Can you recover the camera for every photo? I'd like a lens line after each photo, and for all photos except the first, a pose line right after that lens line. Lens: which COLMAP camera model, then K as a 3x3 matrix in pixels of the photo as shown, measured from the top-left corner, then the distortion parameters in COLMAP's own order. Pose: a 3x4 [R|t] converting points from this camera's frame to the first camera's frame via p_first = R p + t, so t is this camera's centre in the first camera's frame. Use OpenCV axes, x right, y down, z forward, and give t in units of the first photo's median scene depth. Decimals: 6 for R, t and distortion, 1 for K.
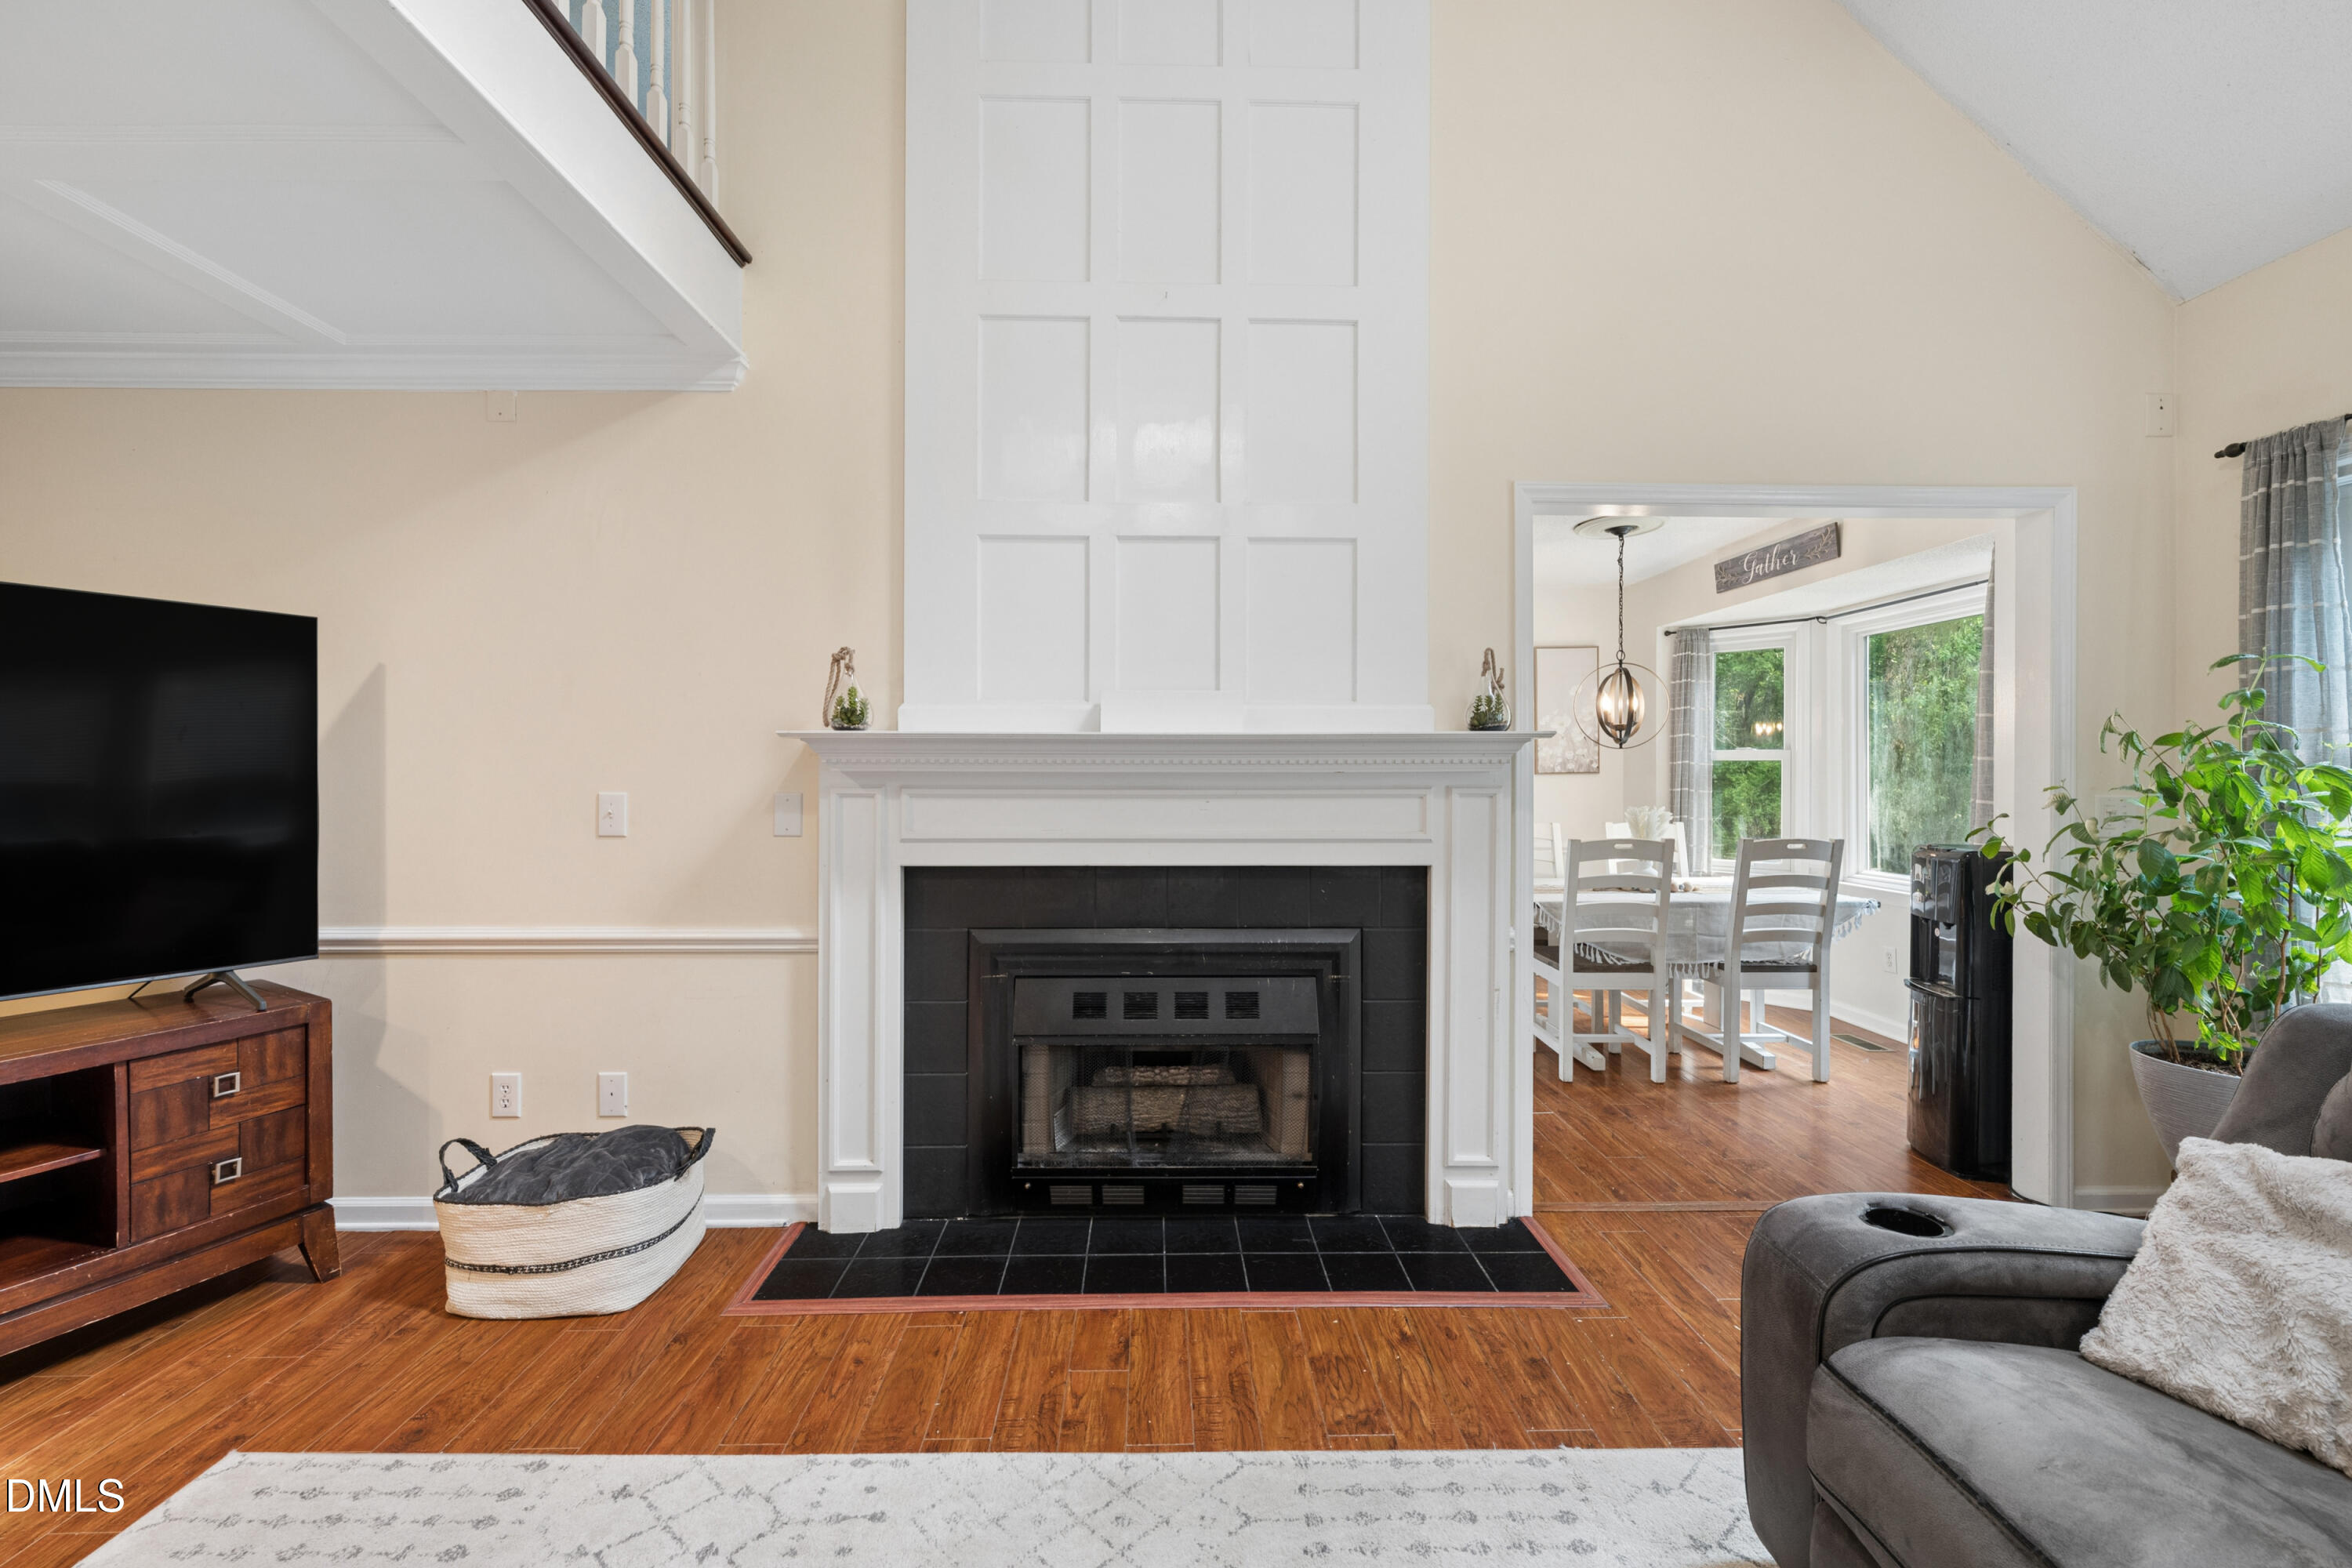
lens RADIAL K [[927.0, 0, 1173.9], [0, 927.0, 772.8], [0, 0, 1]] dist [-0.001255, -0.000115]
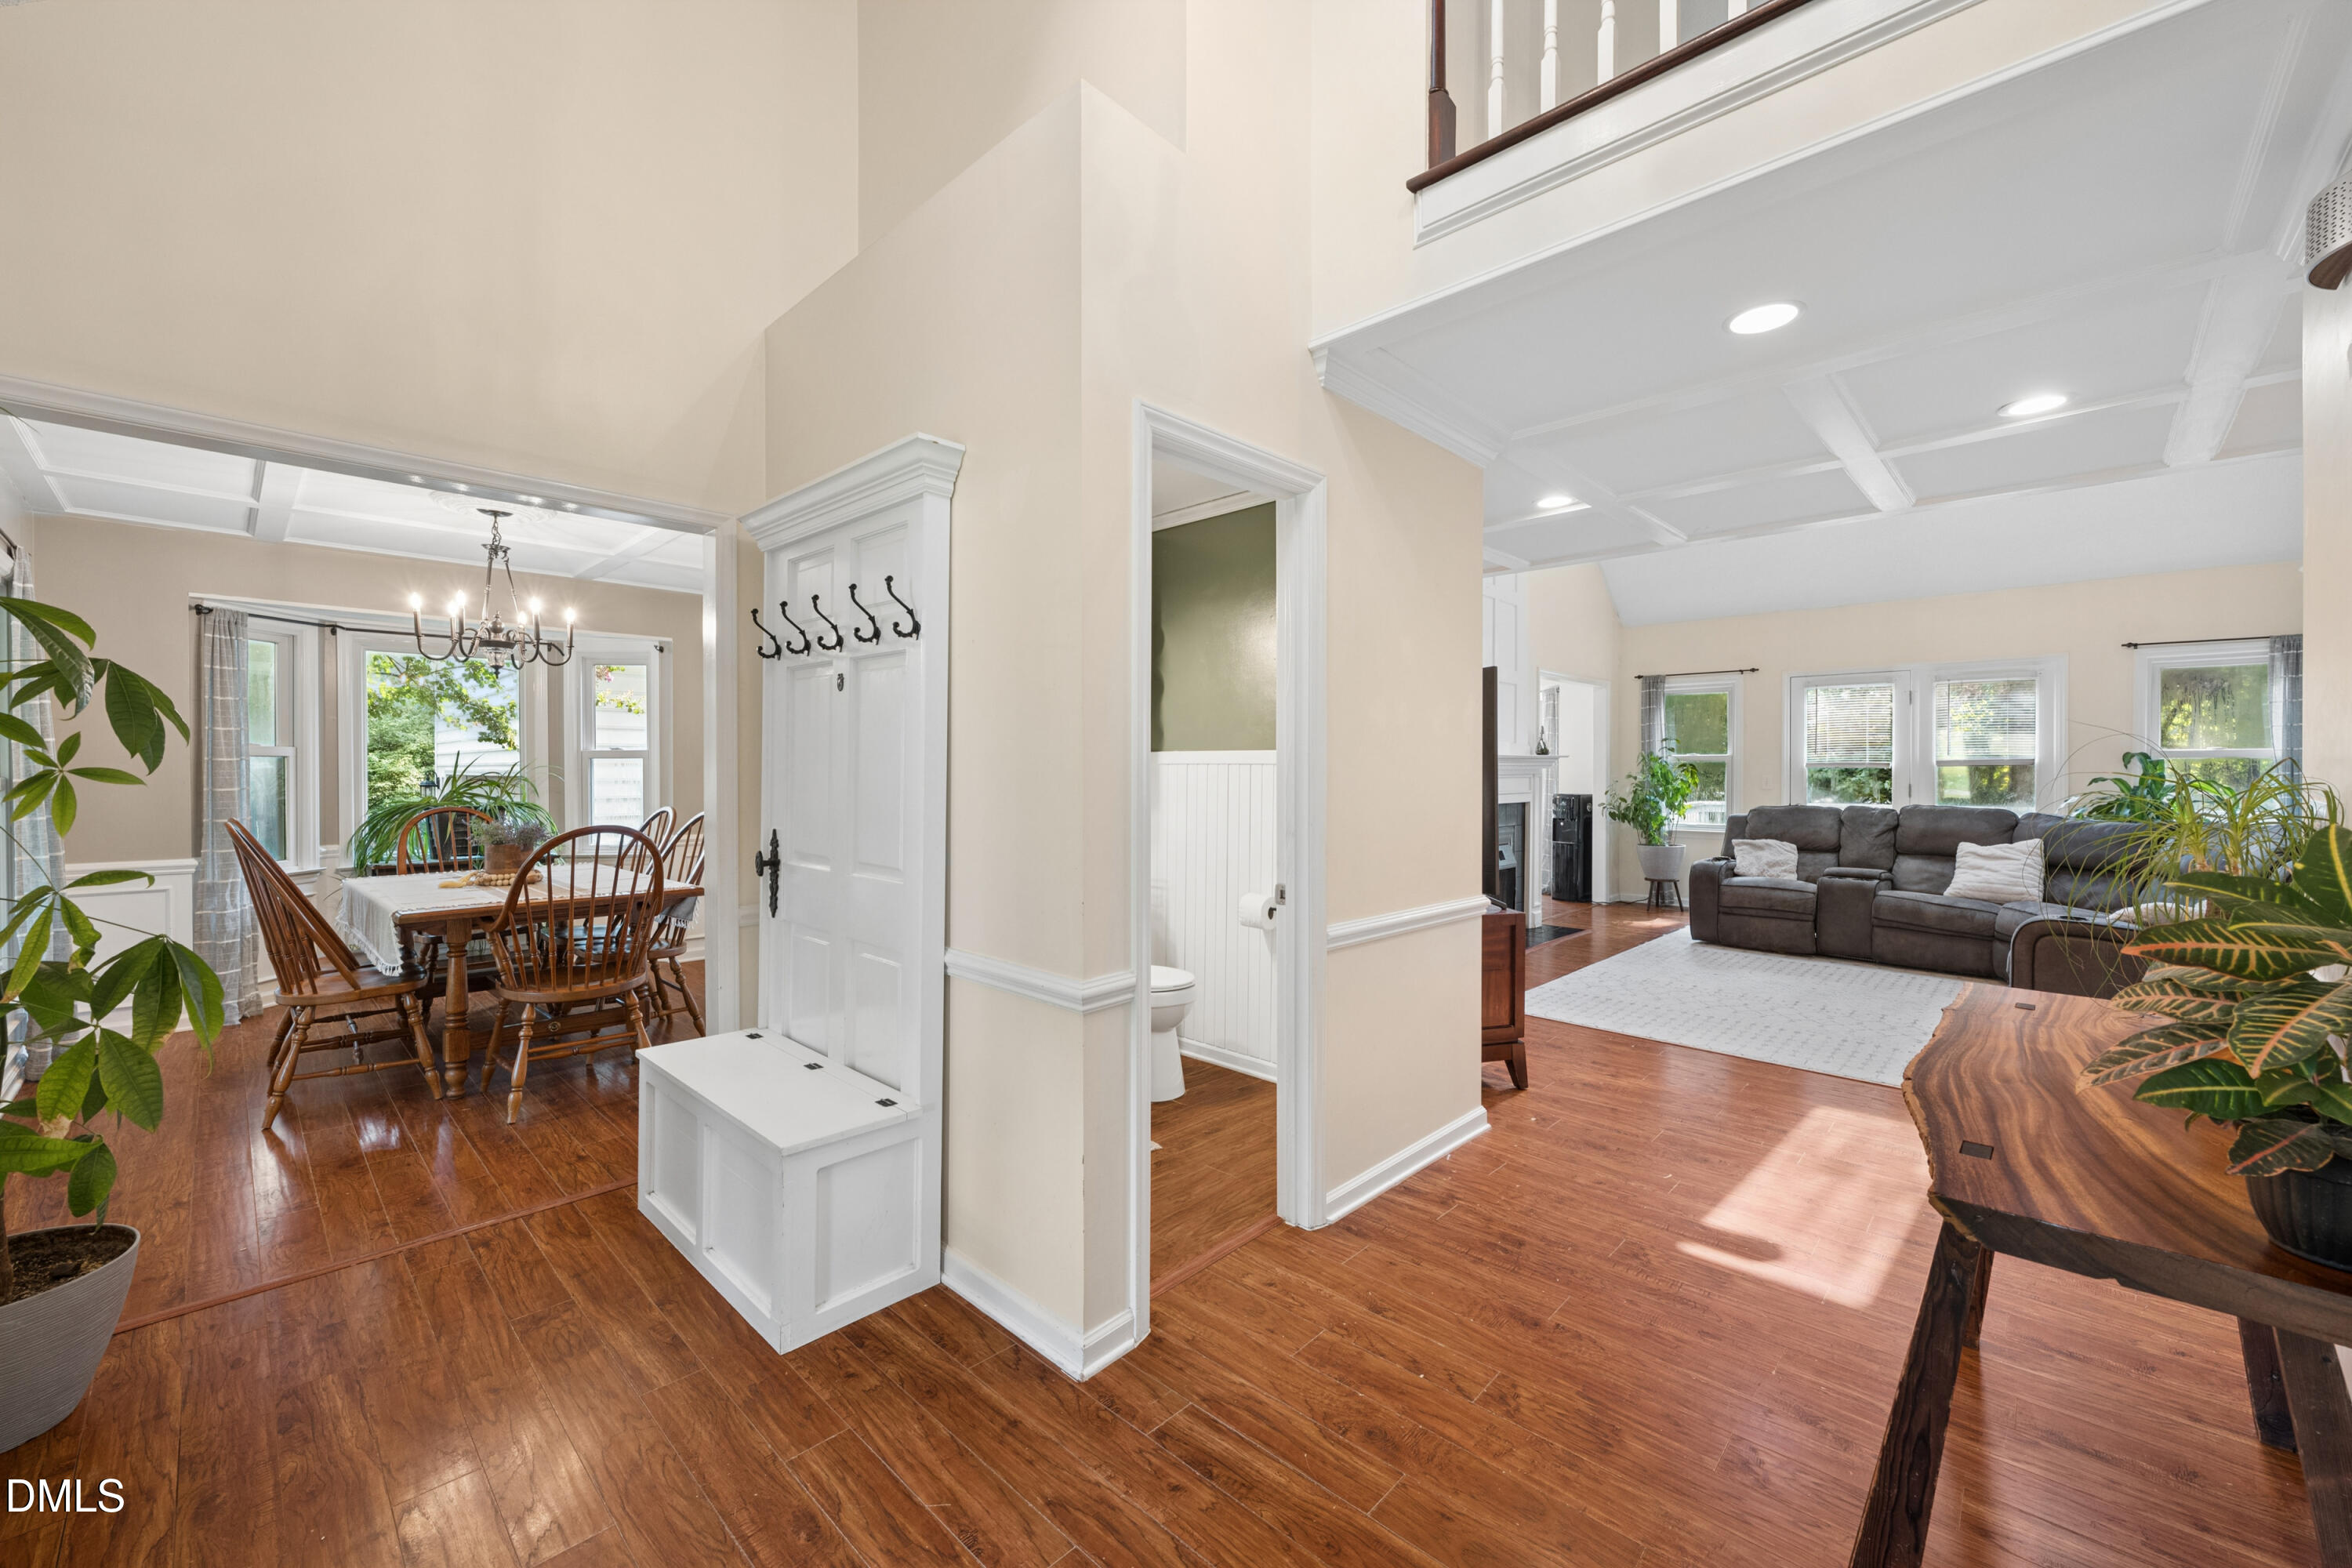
lens RADIAL K [[933.3, 0, 1175.9], [0, 933.3, 769.3], [0, 0, 1]] dist [0.001601, 0.000557]
pose [[0.704265, -0.000112, 0.709937, -2.598805], [0.002840, 0.999992, -0.002660, 0.006995], [-0.709931, 0.003889, 0.704260, -0.244048]]
